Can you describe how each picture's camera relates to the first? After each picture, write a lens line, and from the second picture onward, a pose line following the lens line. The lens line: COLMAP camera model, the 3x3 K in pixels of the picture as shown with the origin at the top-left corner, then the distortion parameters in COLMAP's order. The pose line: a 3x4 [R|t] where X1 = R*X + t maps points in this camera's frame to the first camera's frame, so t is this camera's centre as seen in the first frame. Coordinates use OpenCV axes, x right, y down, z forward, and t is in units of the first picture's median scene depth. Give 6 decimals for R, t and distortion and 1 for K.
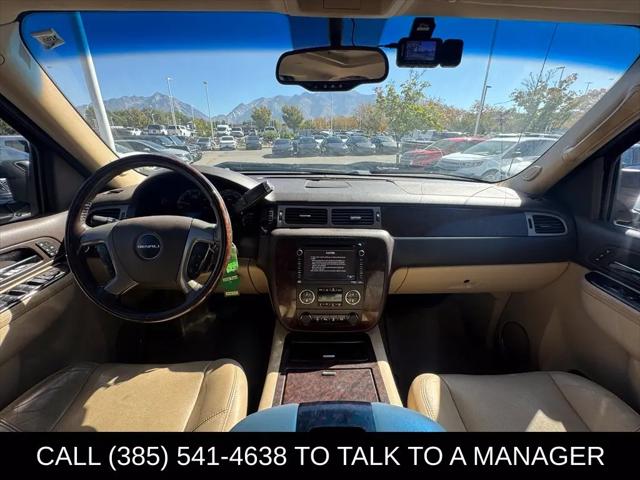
lens RADIAL K [[255.8, 0, 310.9], [0, 255.8, 240.4], [0, 0, 1]] dist [-0.000714, 0.000015]
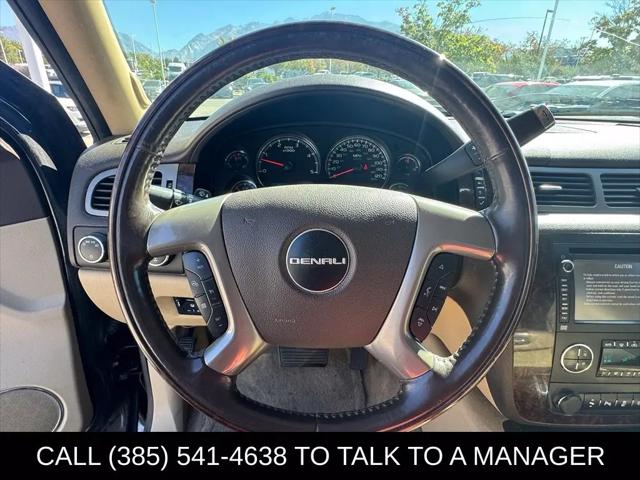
lens RADIAL K [[363.4, 0, 309.1], [0, 363.4, 240.2], [0, 0, 1]] dist [-0.047703, 0.038178]
pose [[0.999990, 0.002772, 0.003587, -0.512965], [-0.002906, 0.999283, 0.037740, -0.022828], [-0.003480, -0.037750, 0.999281, 0.341484]]
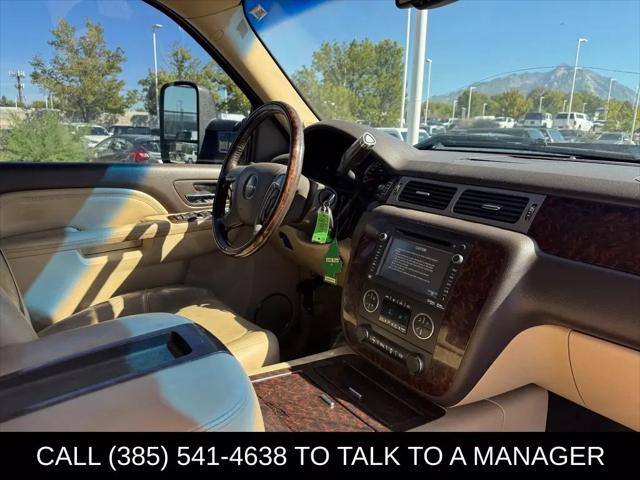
lens RADIAL K [[436.3, 0, 320.0], [0, 436.3, 240.0], [0, 0, 1]] dist [0.006557, -0.000438]
pose [[0.581129, 0.206673, -0.787131, 0.778565], [-0.314975, 0.948955, 0.016620, 0.089629], [0.750387, 0.238268, 0.616562, 0.143493]]
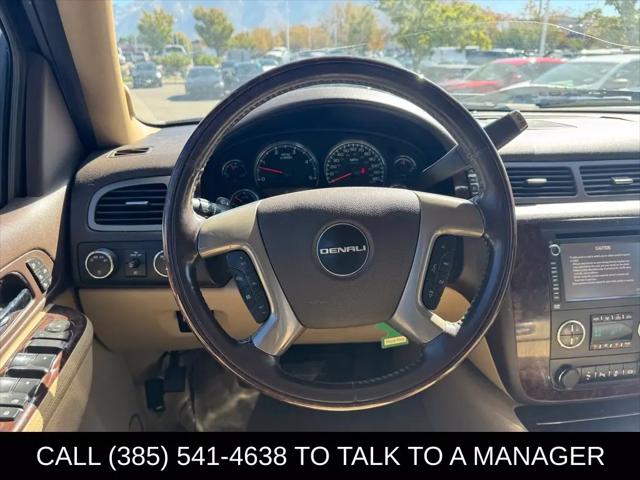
lens RADIAL K [[463.3, 0, 320.0], [0, 463.3, 240.0], [0, 0, 1]] dist [0.002190, -0.001253]
pose [[0.993322, -0.056748, 0.100454, -0.602354], [0.058316, 0.998217, -0.012736, 0.011275], [-0.099552, 0.018509, 0.994860, 0.107415]]
